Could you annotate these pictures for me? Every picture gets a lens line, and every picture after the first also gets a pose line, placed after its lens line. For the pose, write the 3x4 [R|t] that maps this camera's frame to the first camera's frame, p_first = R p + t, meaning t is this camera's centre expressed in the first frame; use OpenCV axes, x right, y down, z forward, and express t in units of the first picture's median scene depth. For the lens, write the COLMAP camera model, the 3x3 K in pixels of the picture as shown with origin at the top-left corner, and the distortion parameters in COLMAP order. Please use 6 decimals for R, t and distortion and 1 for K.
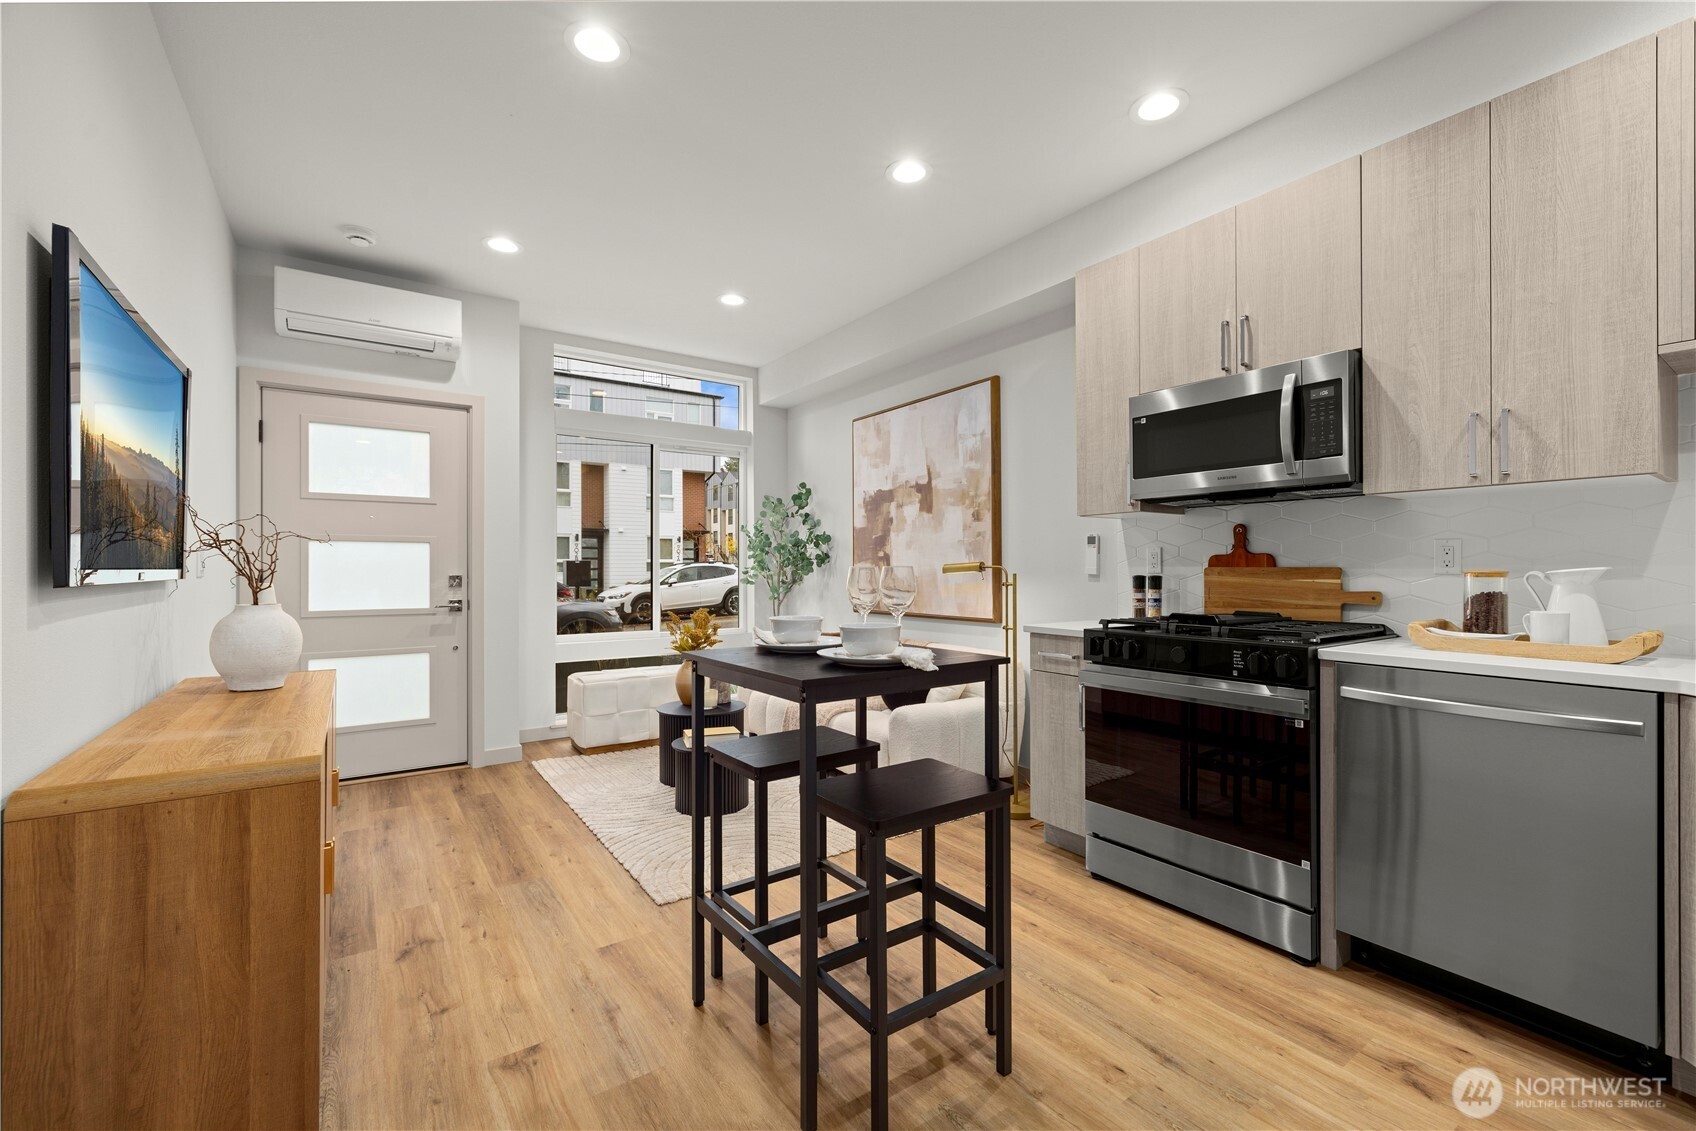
lens RADIAL K [[709.9, 0, 851.9], [0, 709.9, 567.1], [0, 0, 1]] dist [0.002091, 0.000490]
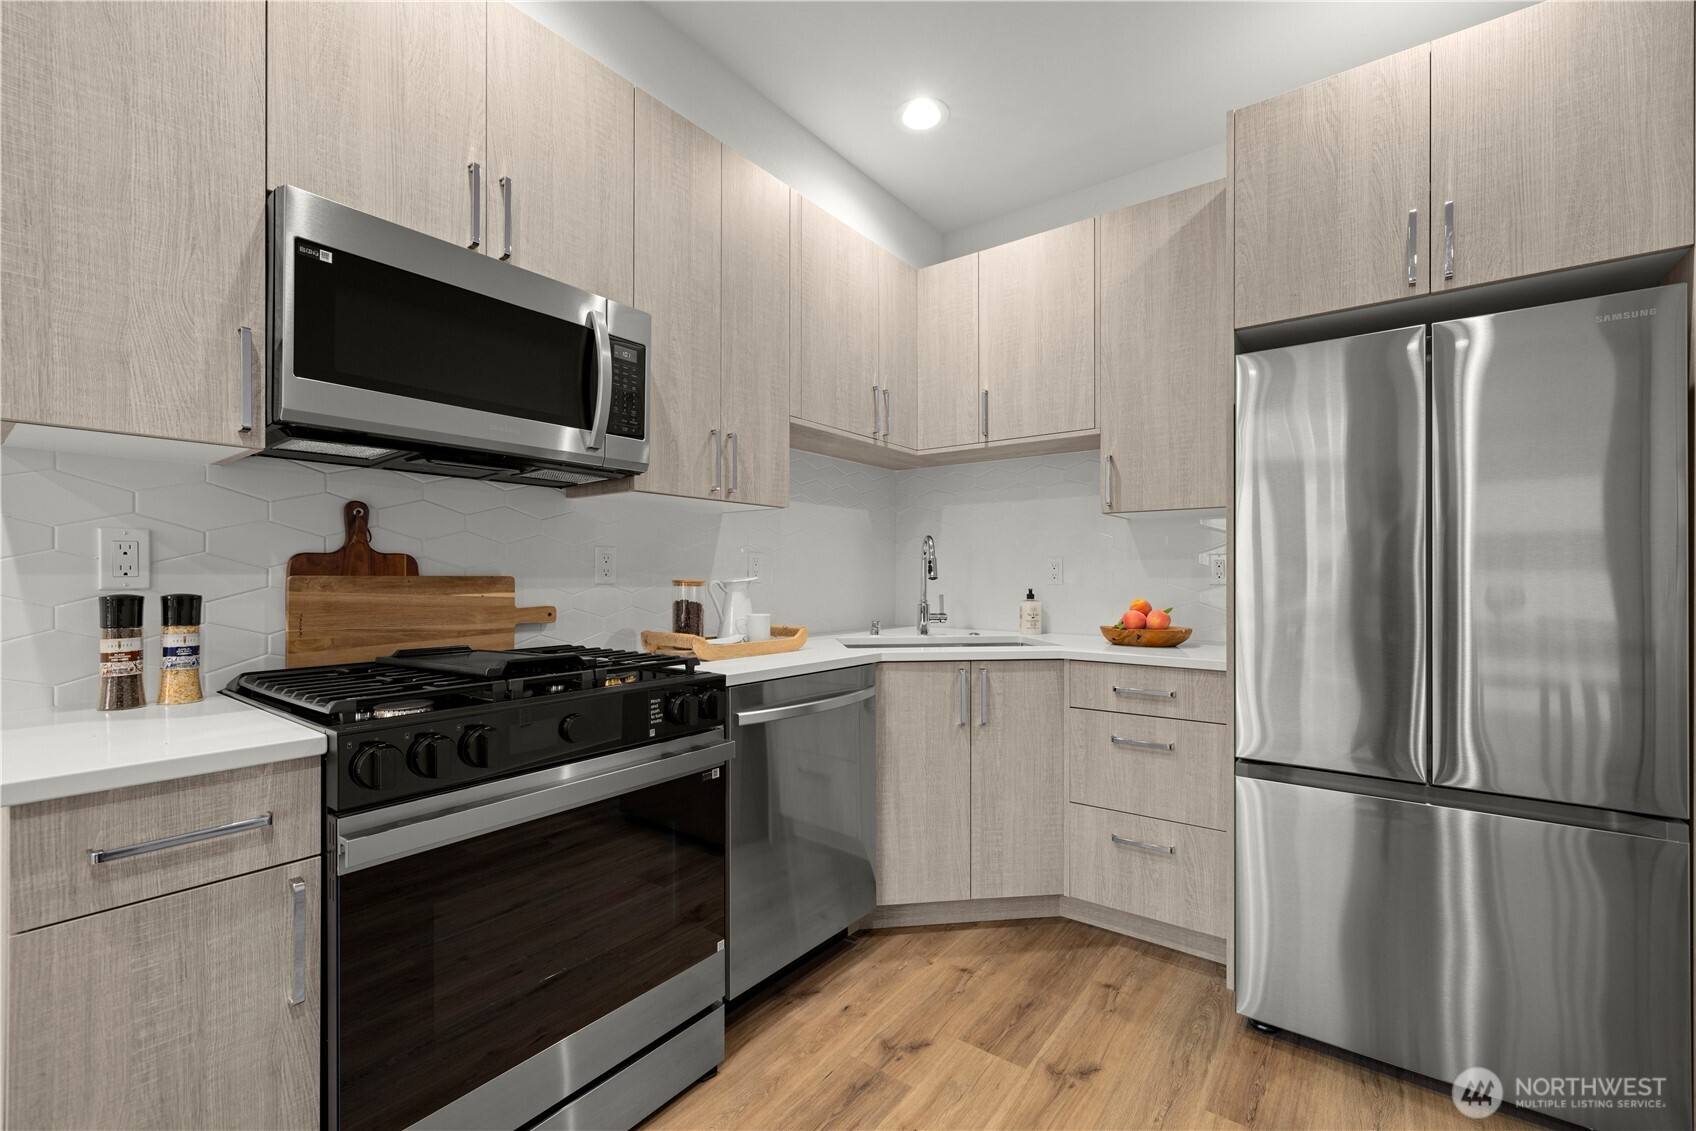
lens RADIAL K [[709.9, 0, 850.0], [0, 709.9, 572.6], [0, 0, 1]] dist [0.002091, 0.000490]
pose [[-0.305012, 0.005671, 0.952332, -0.135890], [-0.002186, 0.999975, -0.006655, 0.000361], [-0.952346, -0.004111, -0.304992, 0.854325]]
